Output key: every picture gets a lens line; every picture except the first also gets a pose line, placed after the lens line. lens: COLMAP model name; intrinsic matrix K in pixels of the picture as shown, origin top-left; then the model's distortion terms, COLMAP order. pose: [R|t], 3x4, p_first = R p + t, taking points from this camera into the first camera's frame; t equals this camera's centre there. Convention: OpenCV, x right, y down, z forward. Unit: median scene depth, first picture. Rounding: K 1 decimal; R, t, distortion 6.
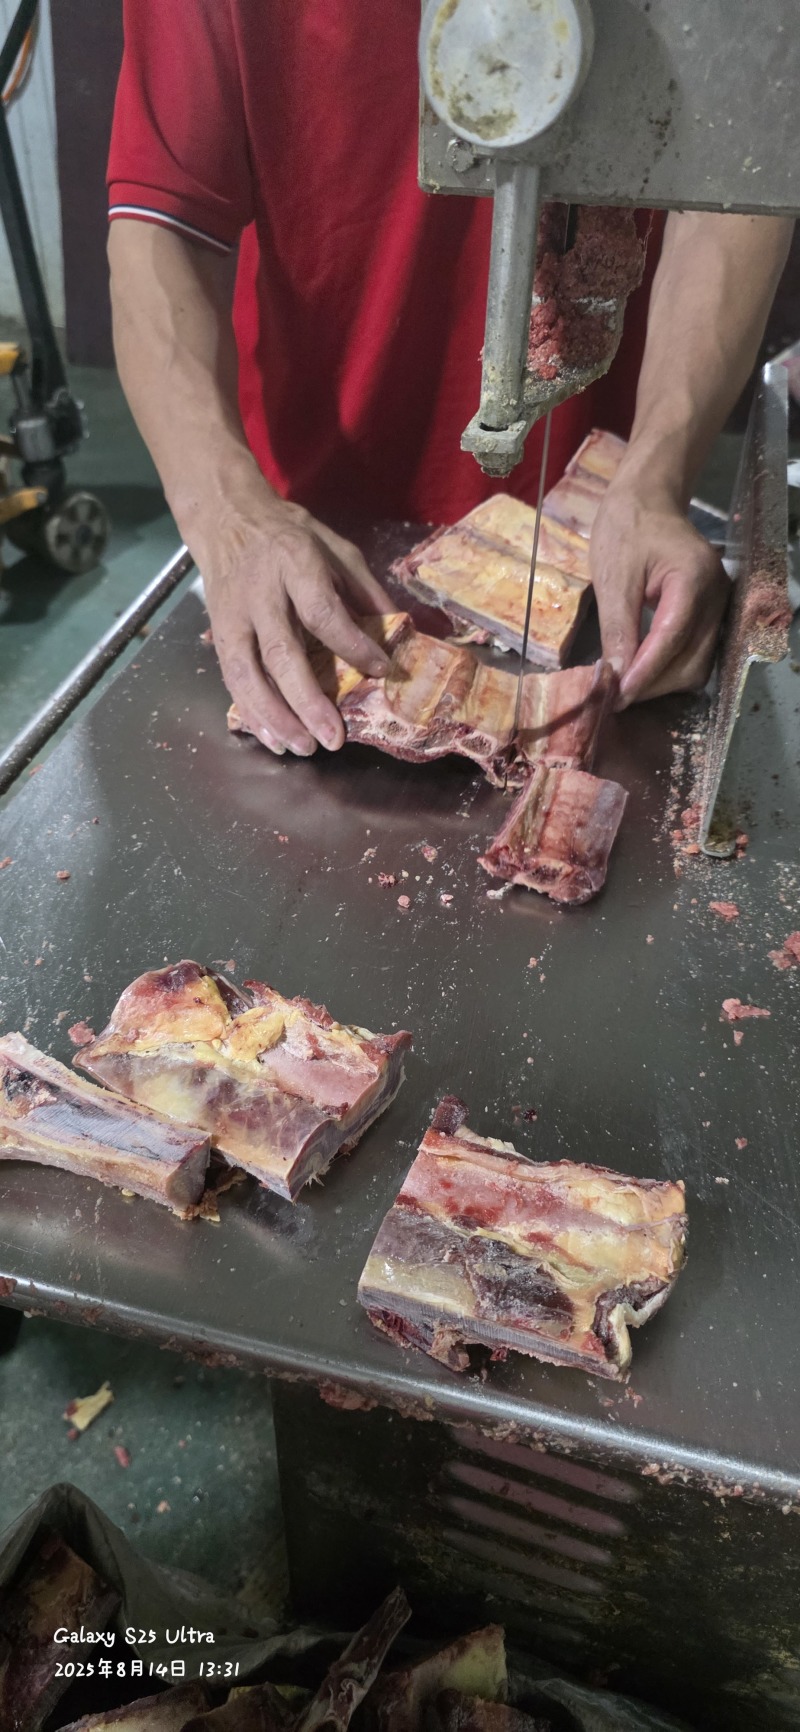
lens RADIAL K [[1171.3, 0, 376.0], [0, 1171.3, 849.6], [0, 0, 1]] dist [0.036860, -0.044778]
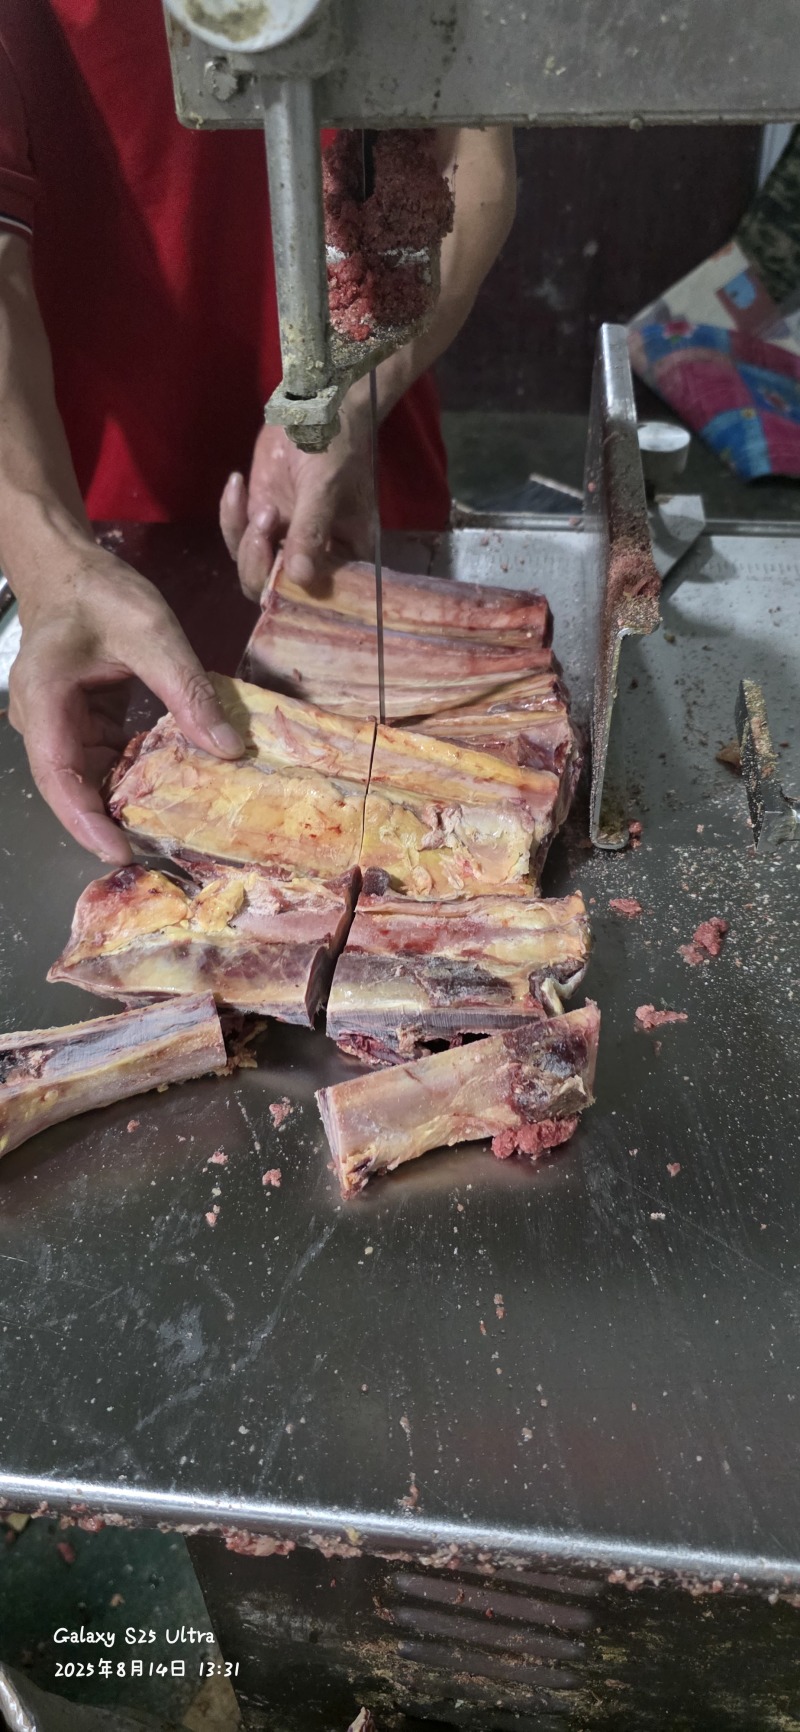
lens RADIAL K [[1171.3, 0, 376.0], [0, 1171.3, 849.6], [0, 0, 1]] dist [0.036860, -0.044778]
pose [[0.990089, -0.114928, 0.080719, 0.040269], [0.115498, 0.993305, -0.002401, -0.016152], [-0.079903, 0.011700, 0.996734, 0.118247]]
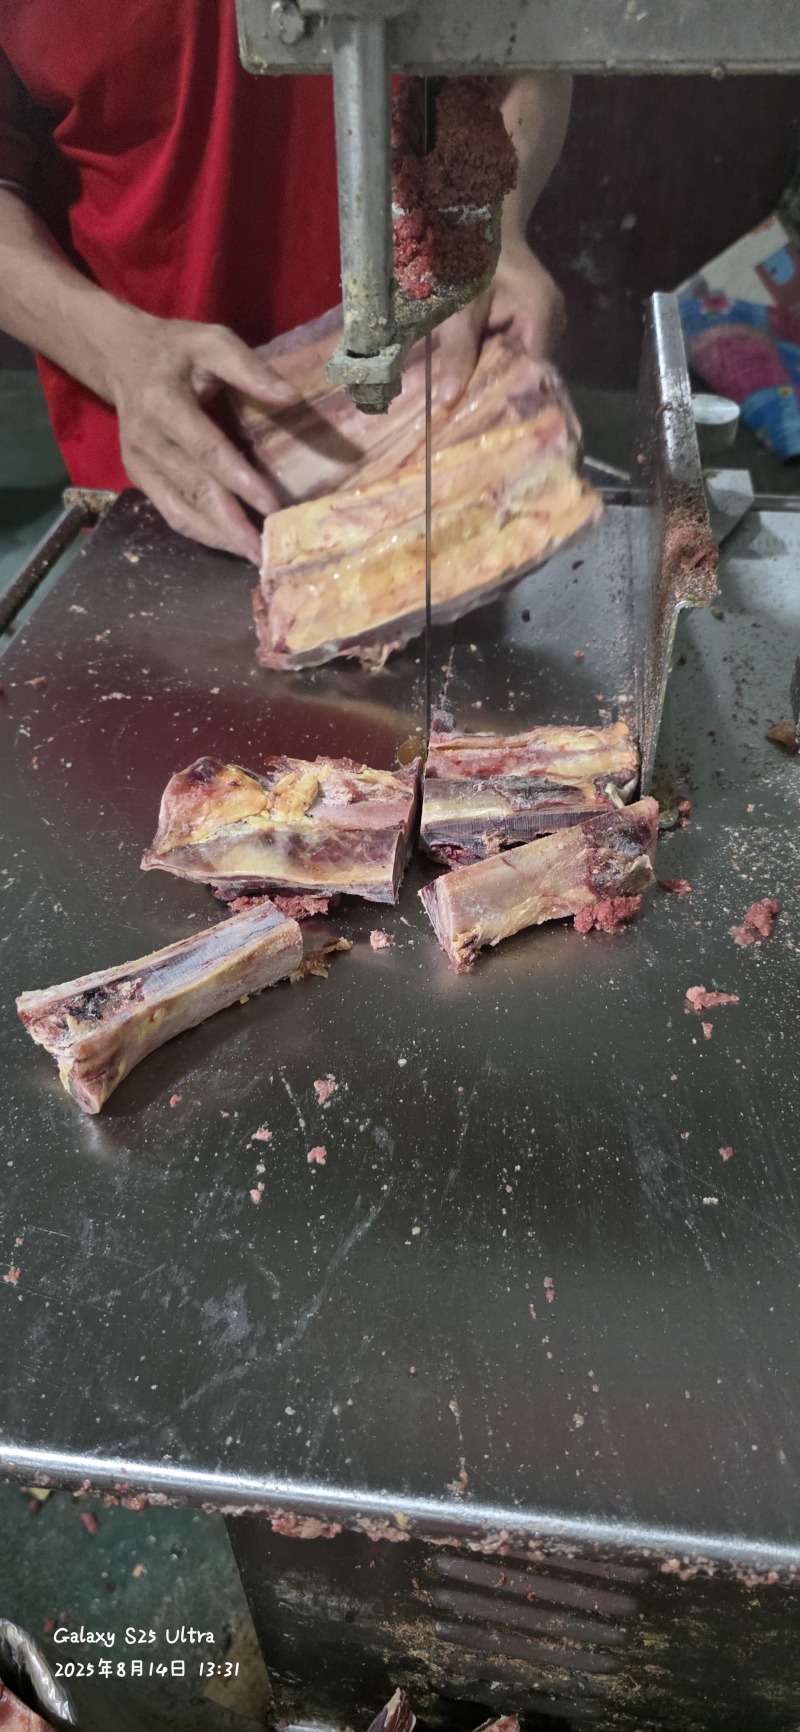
lens RADIAL K [[1171.4, 0, 394.1], [0, 1171.4, 845.4], [0, 0, 1]] dist [0.035813, -0.042973]
pose [[0.991986, -0.101445, 0.075320, 0.020182], [0.100771, 0.994829, 0.012700, -0.015692], [-0.076219, -0.005008, 0.997079, 0.137892]]
